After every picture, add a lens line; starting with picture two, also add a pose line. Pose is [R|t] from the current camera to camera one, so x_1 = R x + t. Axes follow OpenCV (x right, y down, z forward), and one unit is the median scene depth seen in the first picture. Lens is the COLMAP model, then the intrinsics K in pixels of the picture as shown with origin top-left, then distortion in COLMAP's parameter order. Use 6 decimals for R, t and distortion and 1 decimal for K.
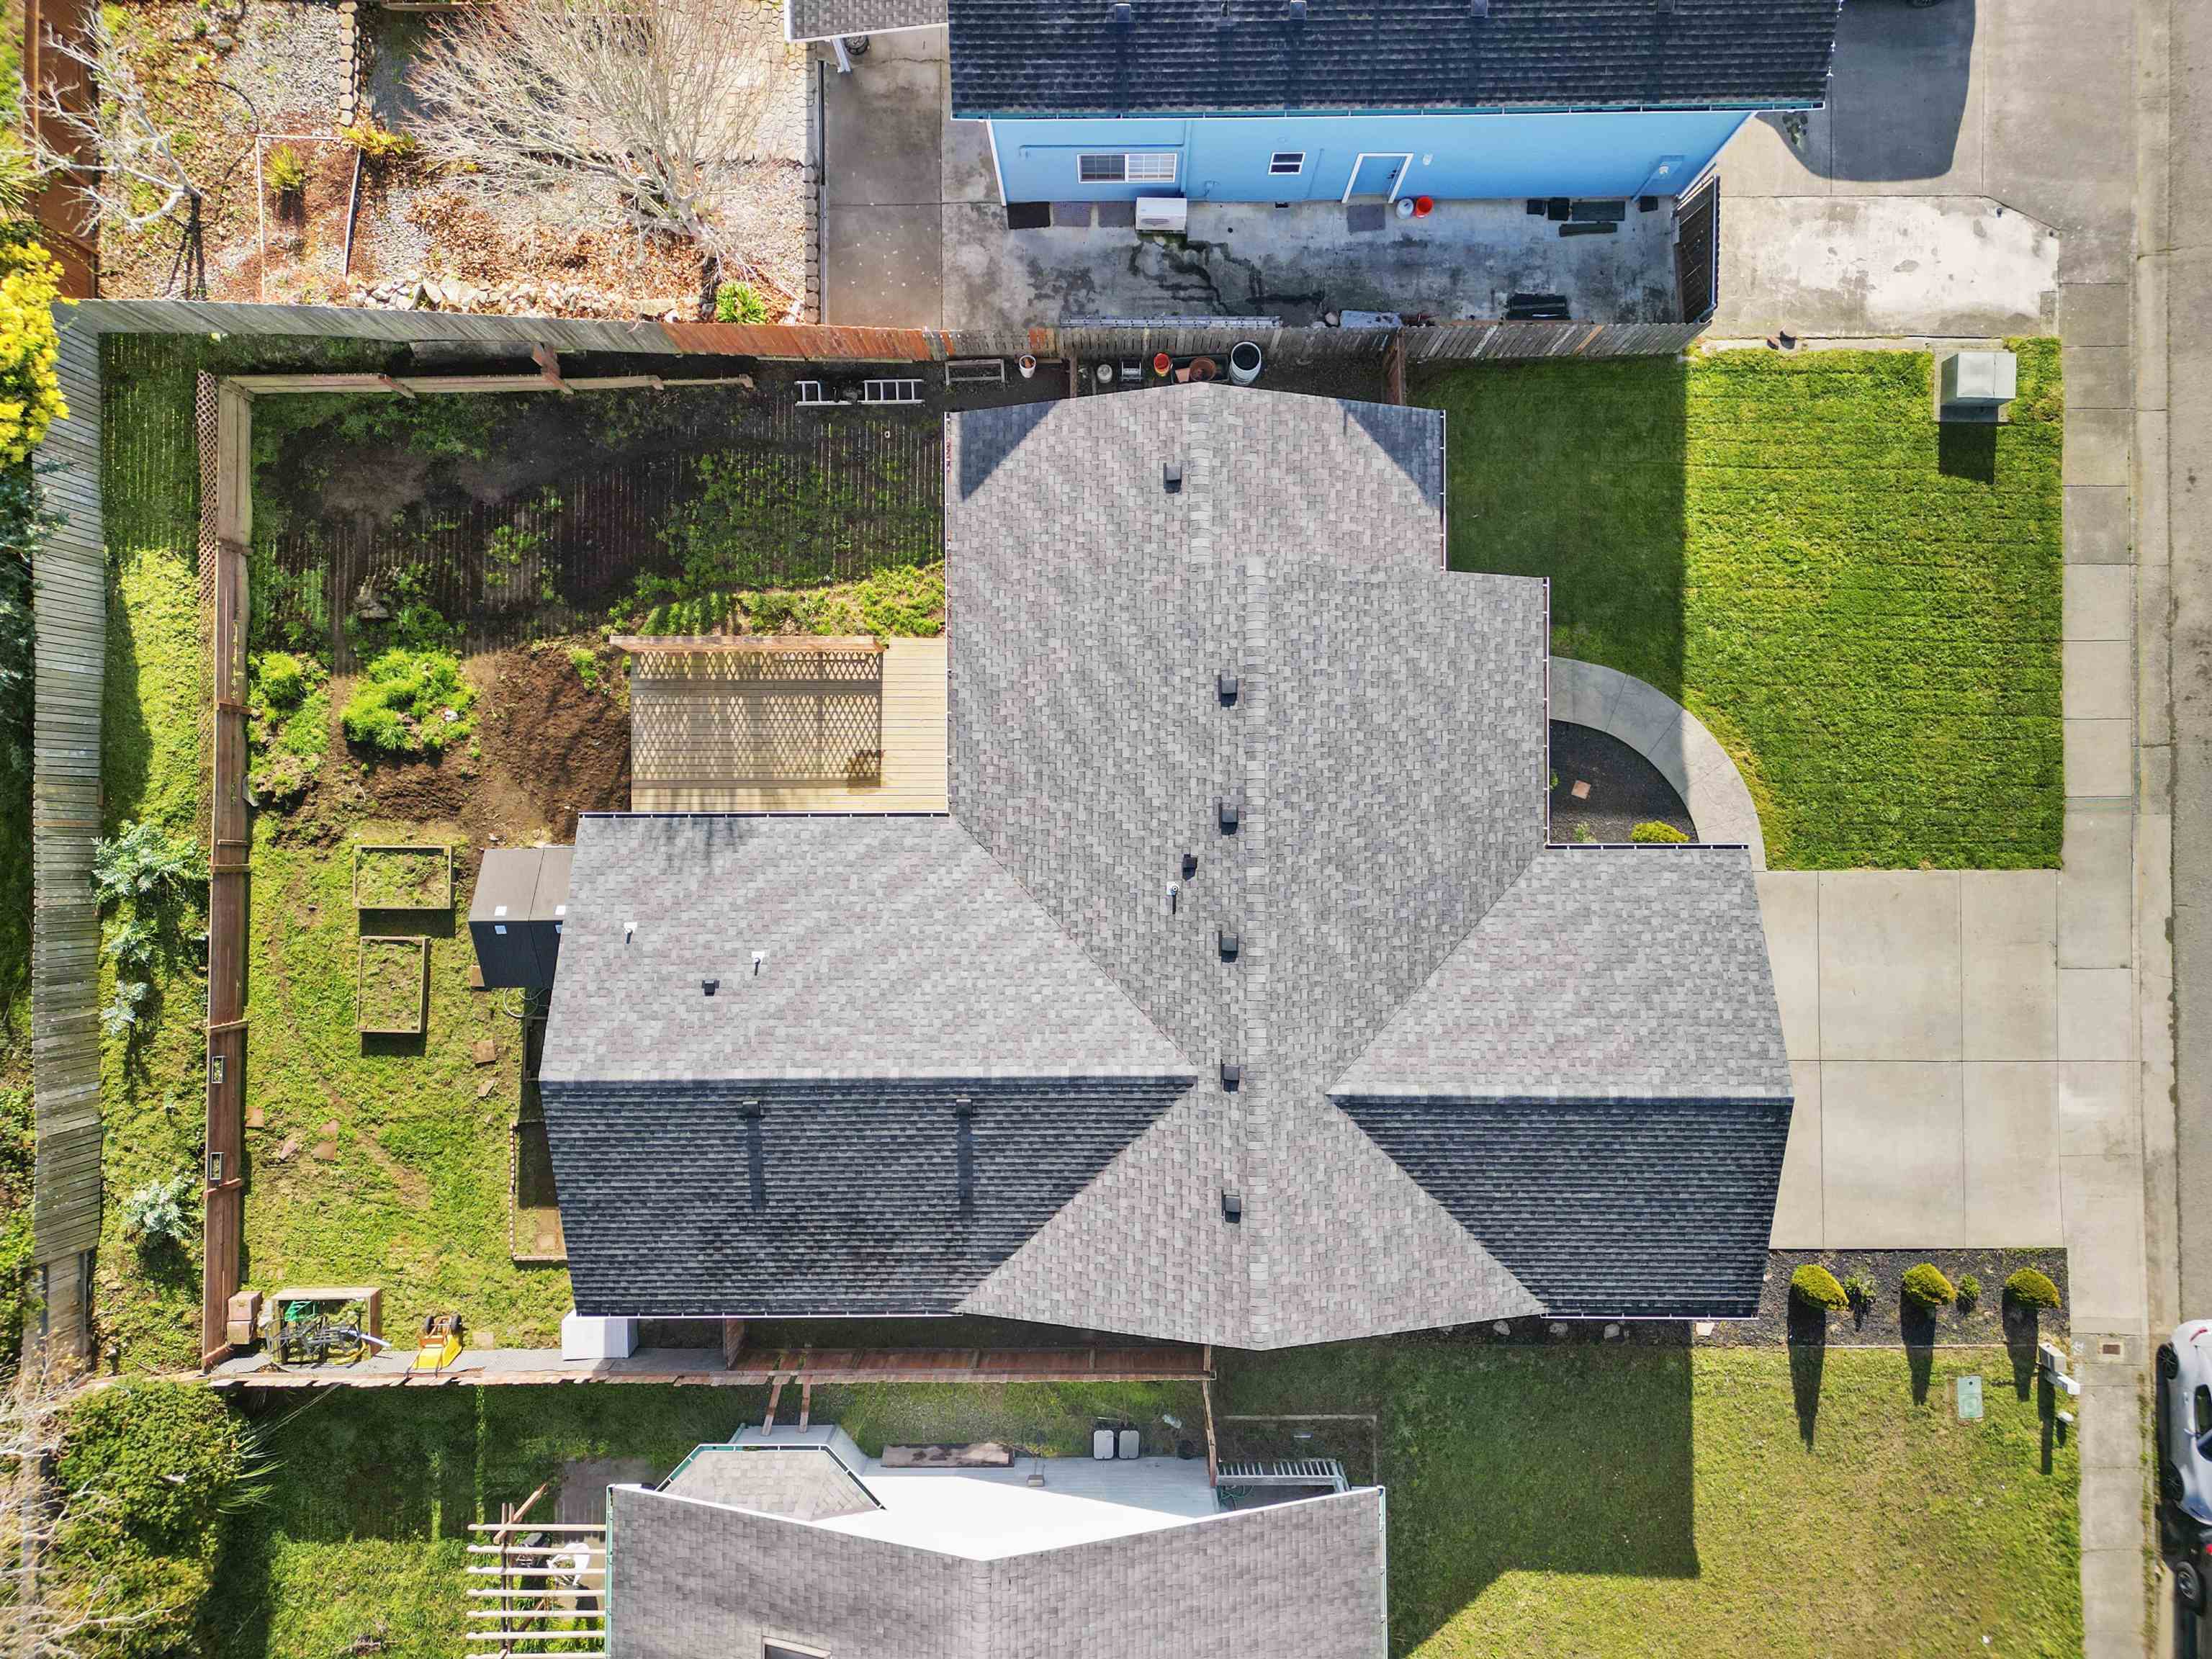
lens RADIAL K [[1566.9, 0, 1108.4], [0, 1566.9, 822.3], [0, 0, 1]] dist [-0.006177, -0.002809]
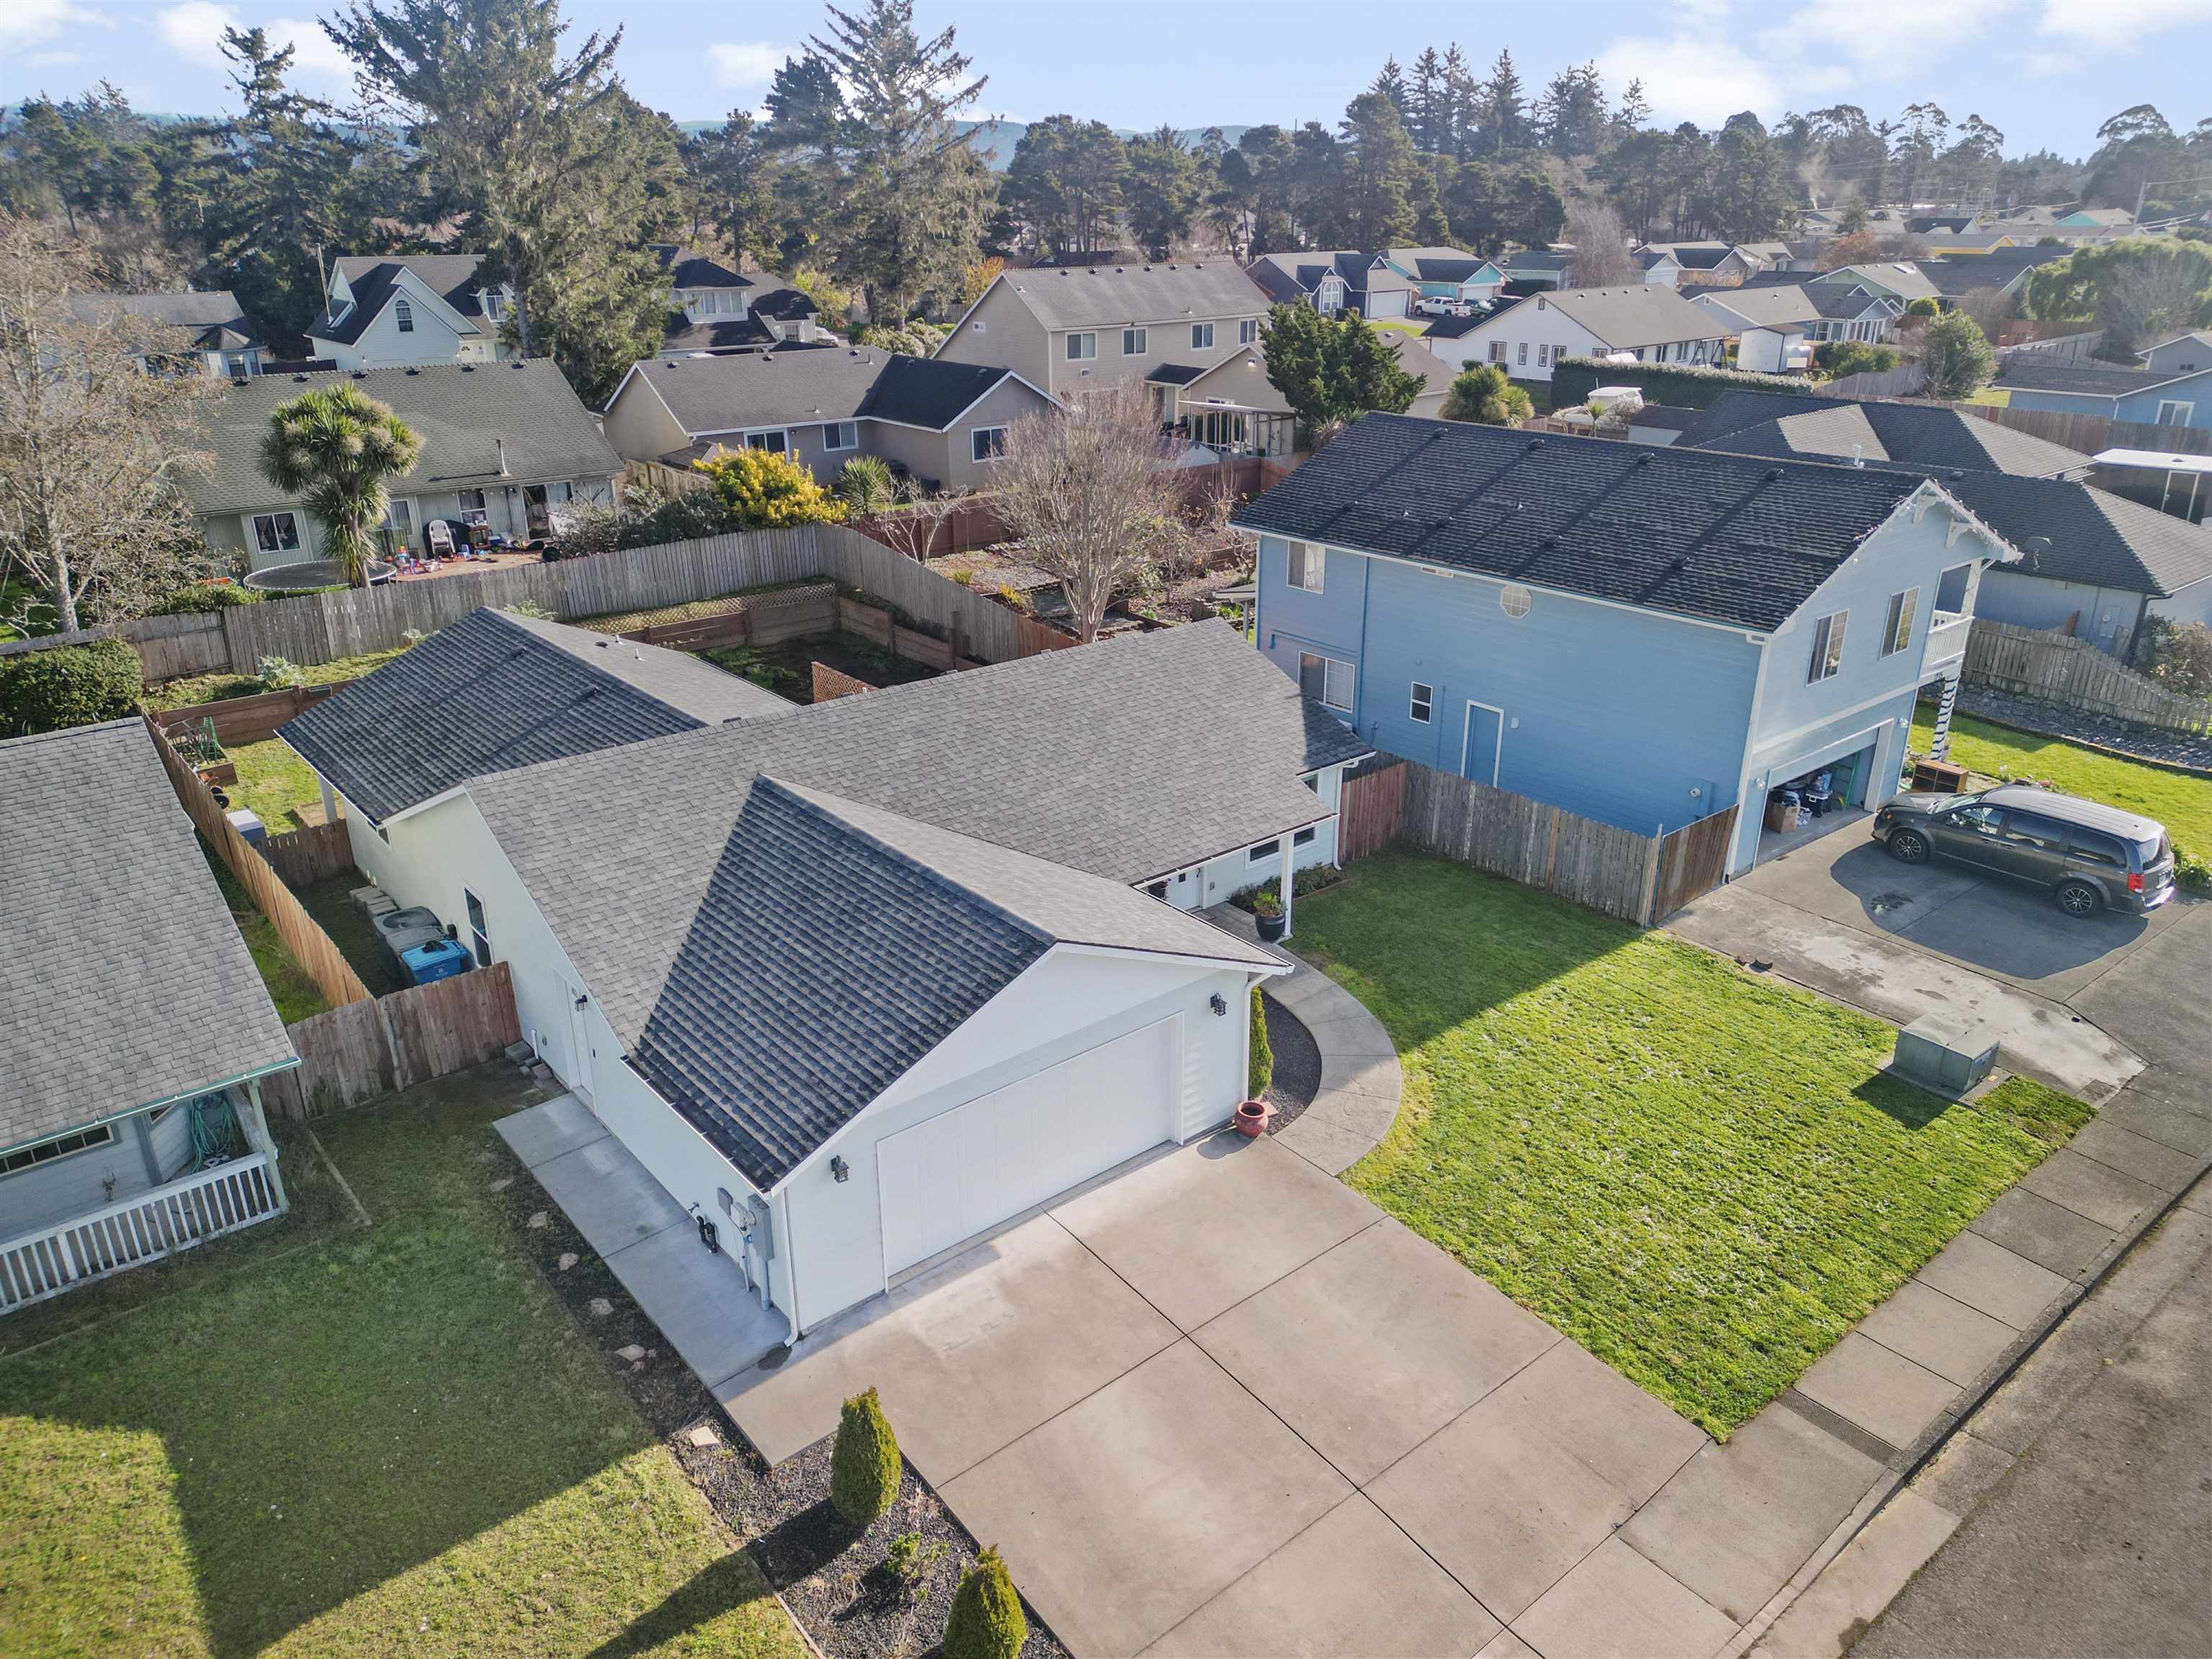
lens RADIAL K [[1566.9, 0, 1101.0], [0, 1566.9, 827.9], [0, 0, 1]] dist [-0.006177, -0.002809]
pose [[0.628776, 0.299579, -0.717560, 0.818484], [-0.777541, 0.252199, -0.576043, 0.484755], [0.008397, 0.920135, 0.391512, 0.570715]]
